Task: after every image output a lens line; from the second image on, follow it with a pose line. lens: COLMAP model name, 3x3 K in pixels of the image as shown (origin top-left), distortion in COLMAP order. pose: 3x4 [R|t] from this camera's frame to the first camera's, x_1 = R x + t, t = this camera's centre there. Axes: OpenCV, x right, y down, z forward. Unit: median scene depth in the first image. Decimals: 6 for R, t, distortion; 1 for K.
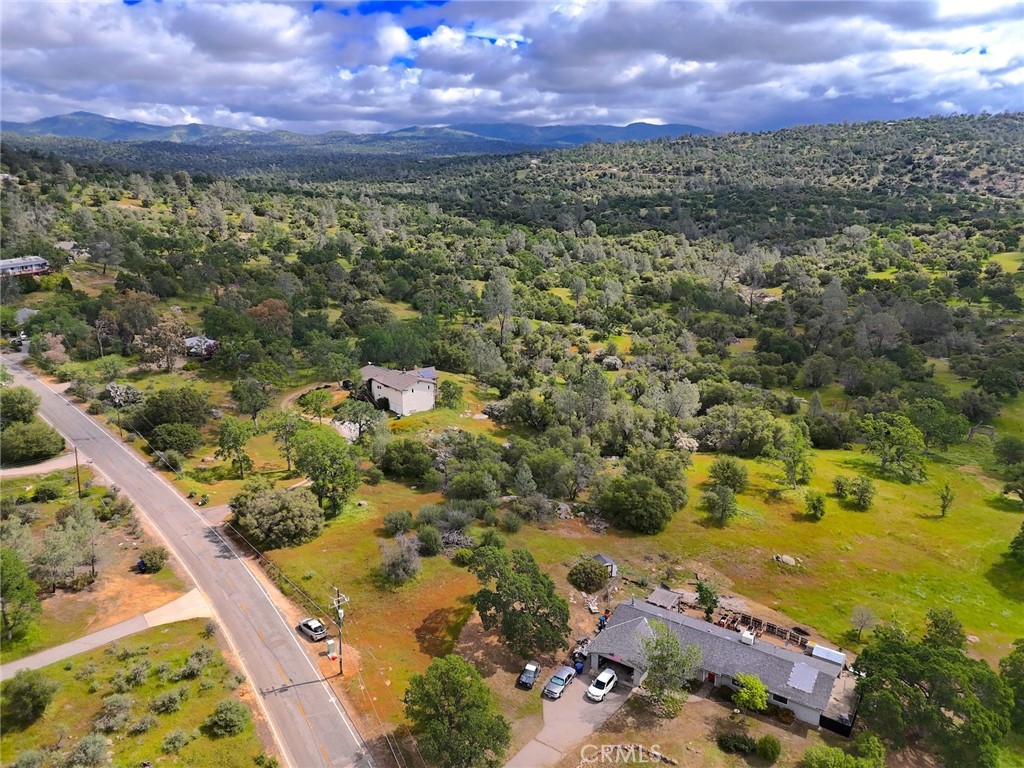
lens RADIAL K [[756.7, 0, 512.0], [0, 756.7, 384.0], [0, 0, 1]] dist [0.089858, -0.090794]
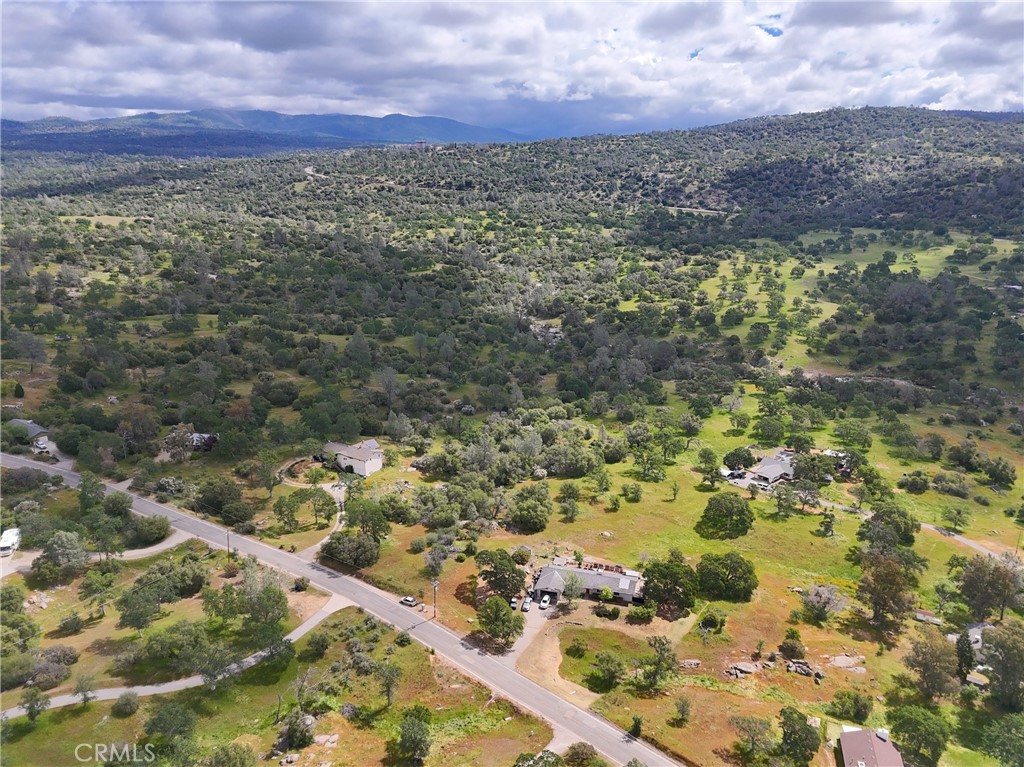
lens RADIAL K [[783.9, 0, 512.0], [0, 783.9, 383.5], [0, 0, 1]] dist [0.204543, -0.525488]
pose [[0.952561, -0.086696, 0.291738, -0.321971], [0.079865, 0.996182, 0.035269, -0.184741], [-0.293682, -0.010296, 0.955848, -0.650258]]
